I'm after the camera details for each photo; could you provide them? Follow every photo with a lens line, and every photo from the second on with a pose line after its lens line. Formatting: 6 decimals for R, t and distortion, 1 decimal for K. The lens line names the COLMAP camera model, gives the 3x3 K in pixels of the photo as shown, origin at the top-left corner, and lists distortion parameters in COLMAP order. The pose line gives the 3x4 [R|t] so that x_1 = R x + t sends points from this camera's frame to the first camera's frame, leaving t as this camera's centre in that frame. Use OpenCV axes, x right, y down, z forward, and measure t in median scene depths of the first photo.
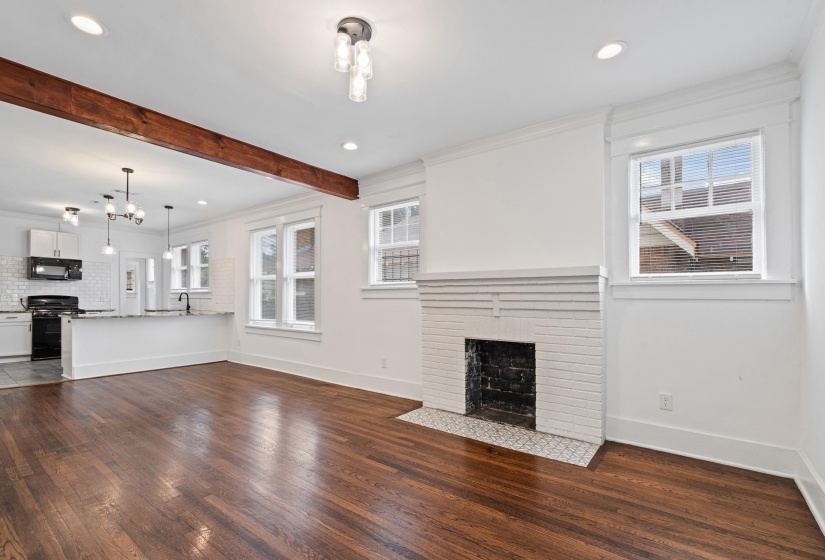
lens RADIAL K [[377.8, 0, 400.7], [0, 377.8, 291.8], [0, 0, 1]] dist [-0.003715, 0.000882]
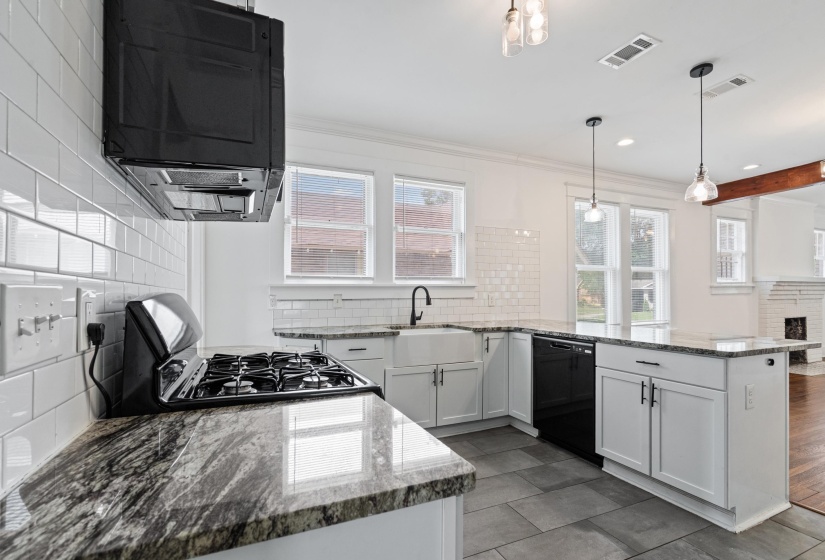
lens RADIAL K [[377.8, 0, 417.1], [0, 377.8, 284.0], [0, 0, 1]] dist [-0.003715, 0.000882]
pose [[0.476980, 0.011367, 0.878841, -1.288456], [-0.011403, 0.999912, -0.006744, 0.003902], [-0.878840, -0.006805, 0.477067, 1.048056]]
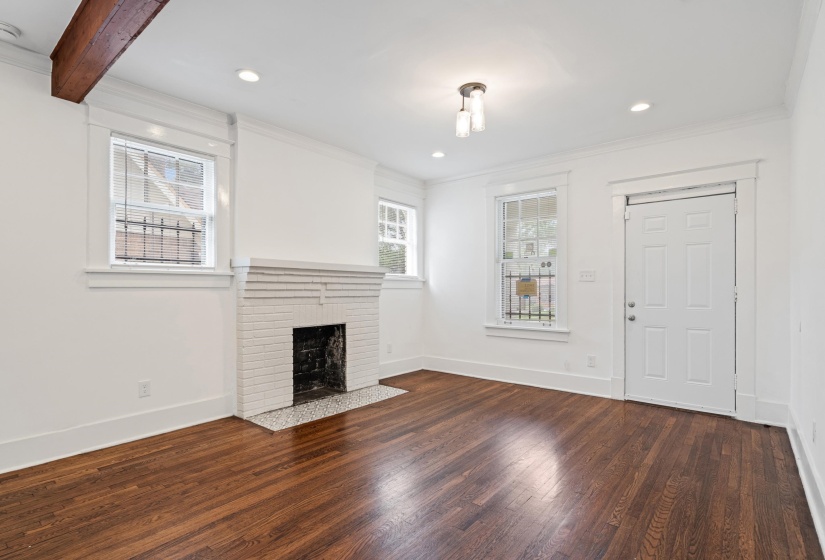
lens RADIAL K [[398.4, 0, 405.0], [0, 398.4, 283.6], [0, 0, 1]] dist [-0.013037, 0.001299]
pose [[0.036313, 0.009580, 0.999295, -0.561816], [-0.019668, 0.999767, -0.008870, 0.006259], [-0.999147, -0.019332, 0.036493, 0.436442]]
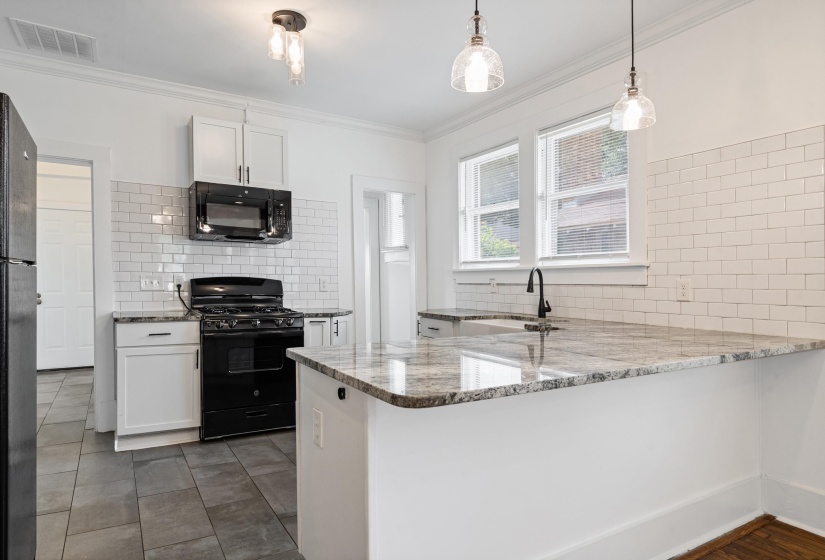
lens RADIAL K [[492.5, 0, 404.5], [0, 492.5, 285.5], [0, 0, 1]] dist [0.004769, -0.000566]
pose [[0.932854, 0.002091, -0.360248, -0.694186], [0.006413, 0.999728, 0.022410, 0.010087], [0.360197, -0.023216, 0.932587, 0.698953]]
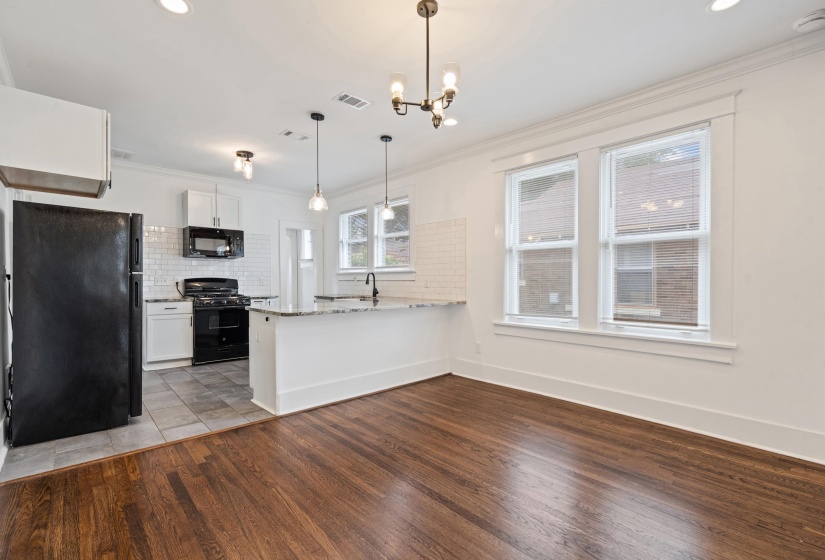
lens RADIAL K [[377.8, 0, 404.0], [0, 377.8, 271.5], [0, 0, 1]] dist [-0.003715, 0.000882]
pose [[0.984561, -0.011105, -0.174688, -0.512004], [0.010544, 0.999936, -0.004136, 0.005571], [0.174723, 0.002231, 0.984615, 0.398188]]
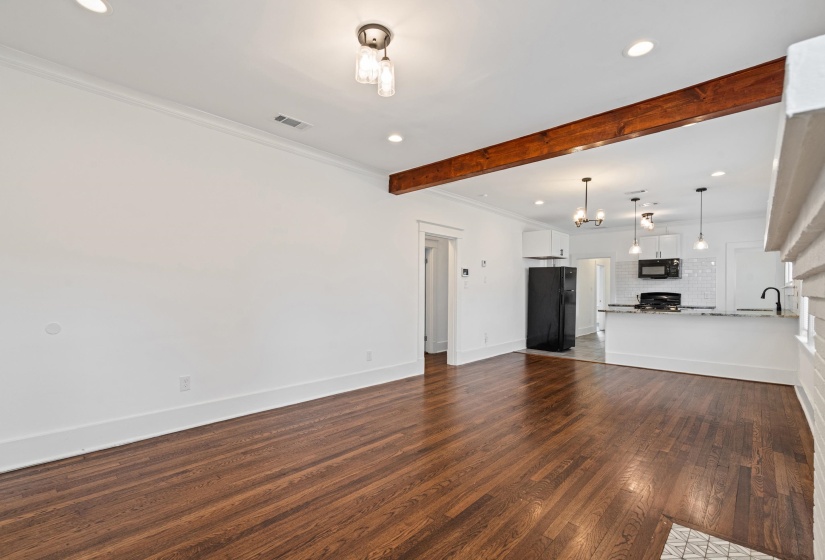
lens RADIAL K [[377.8, 0, 403.6], [0, 377.8, 292.4], [0, 0, 1]] dist [-0.003715, 0.000882]
pose [[-0.090180, -0.006877, -0.995902, 0.338484], [0.014087, 0.999867, -0.008180, 0.010422], [0.995826, -0.014767, -0.090071, 0.433366]]
